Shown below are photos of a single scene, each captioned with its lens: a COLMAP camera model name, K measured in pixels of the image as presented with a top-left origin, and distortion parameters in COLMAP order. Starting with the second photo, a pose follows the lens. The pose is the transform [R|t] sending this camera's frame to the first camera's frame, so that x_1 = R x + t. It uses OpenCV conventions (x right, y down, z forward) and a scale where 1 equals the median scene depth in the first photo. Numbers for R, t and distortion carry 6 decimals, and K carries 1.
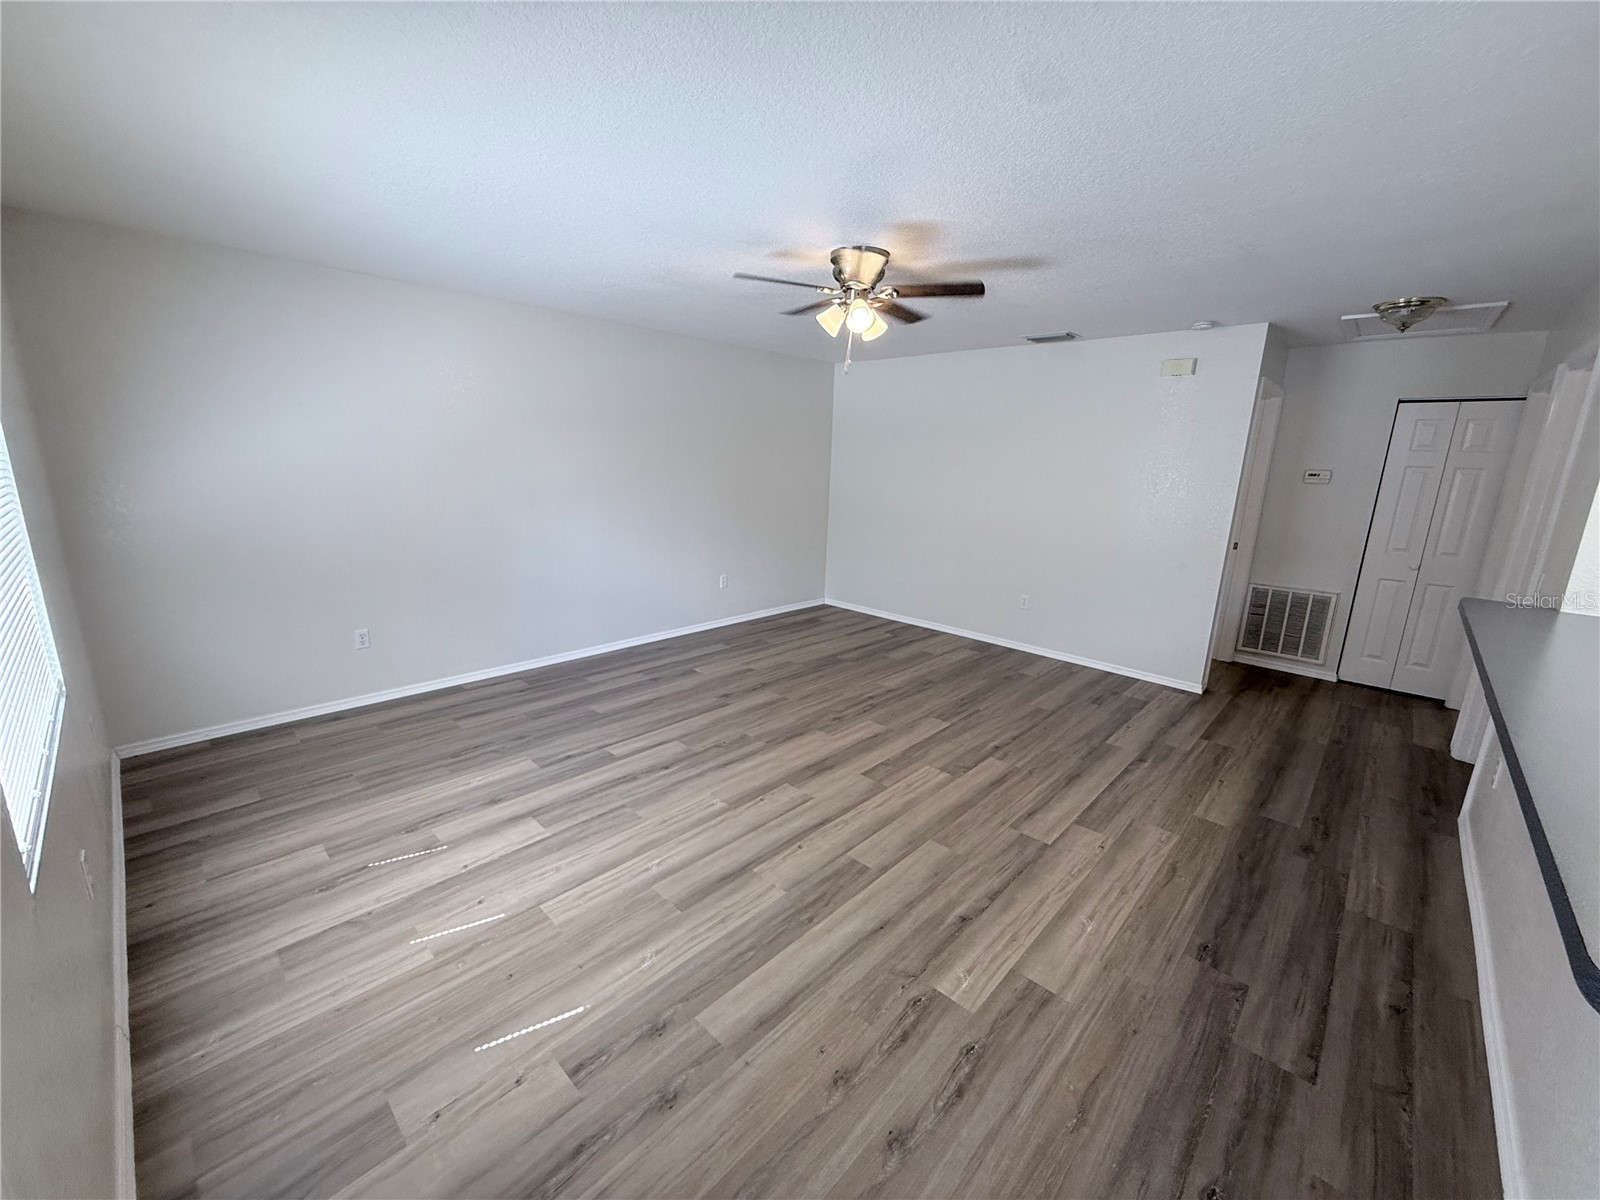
lens RADIAL K [[634.8, 0, 797.9], [0, 634.8, 598.9], [0, 0, 1]] dist [0.000789, 0.000239]
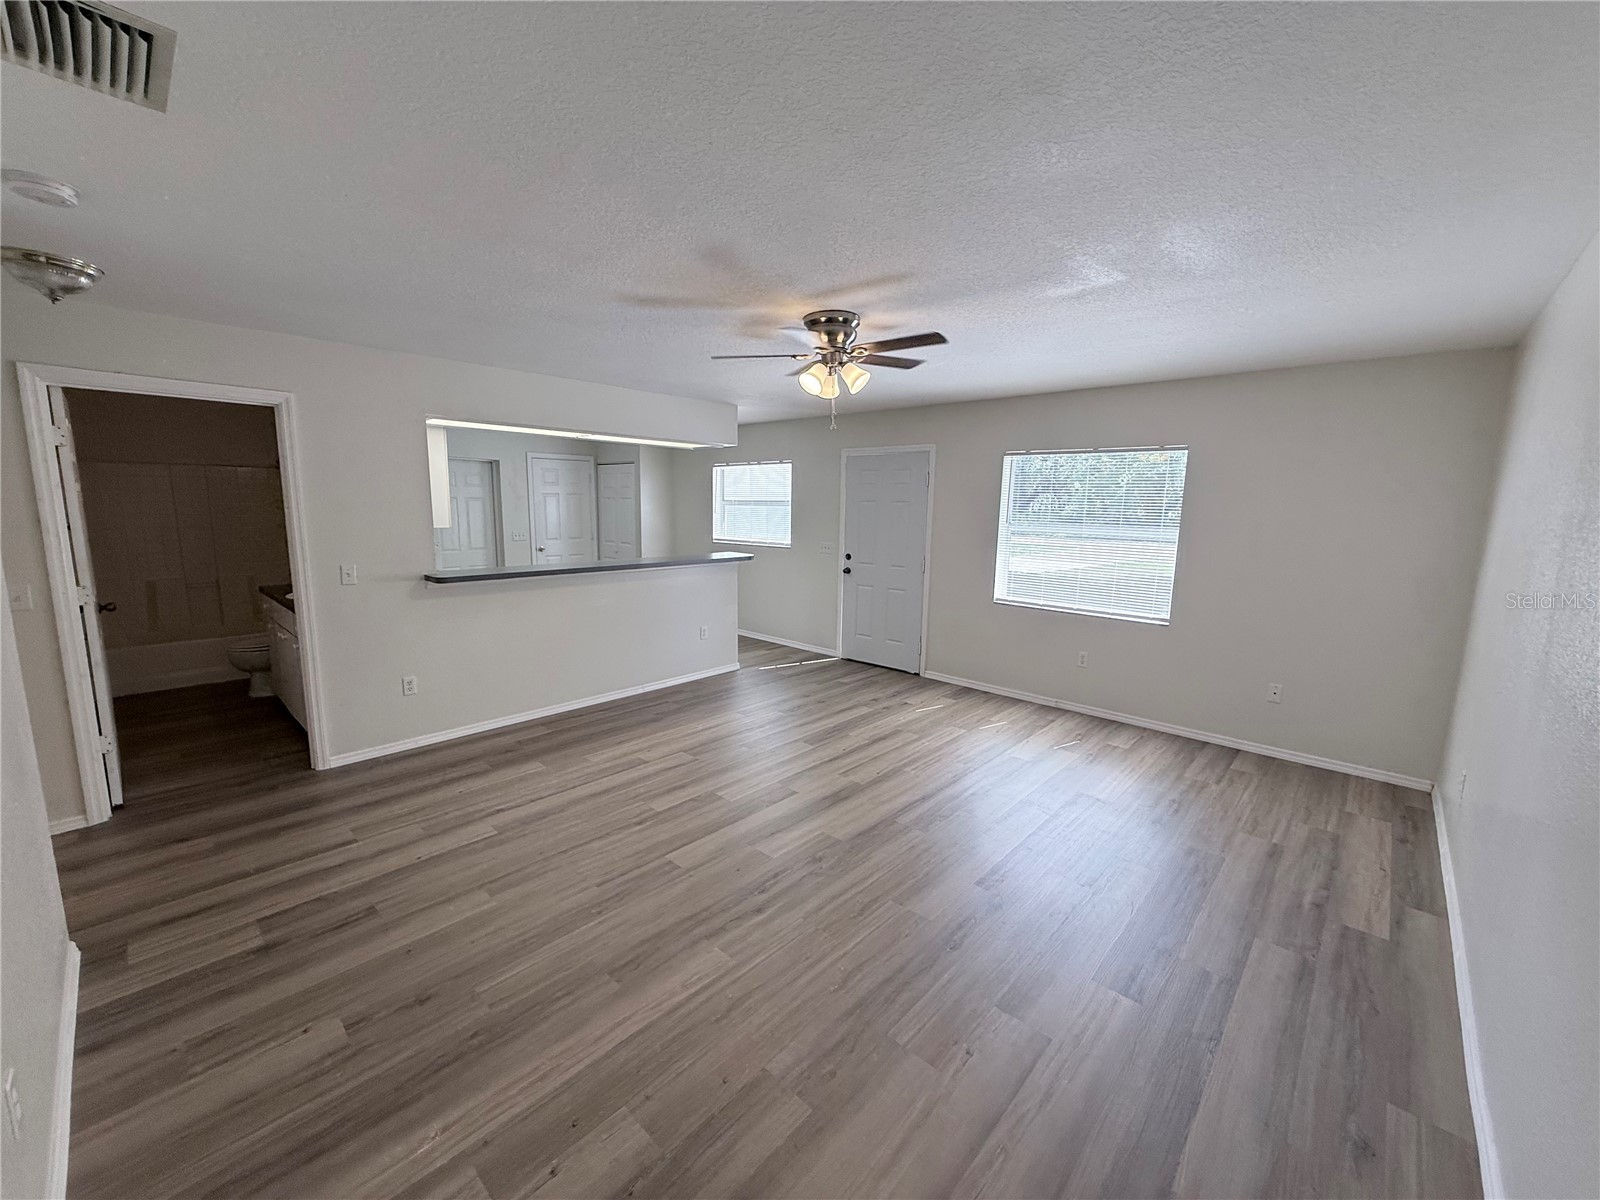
lens RADIAL K [[634.8, 0, 797.9], [0, 634.8, 598.9], [0, 0, 1]] dist [0.000789, 0.000239]
pose [[-0.998913, -0.043843, -0.015807, 0.146254], [-0.046580, 0.928101, 0.369402, -0.495138], [-0.001526, 0.369737, -0.929135, 2.122067]]
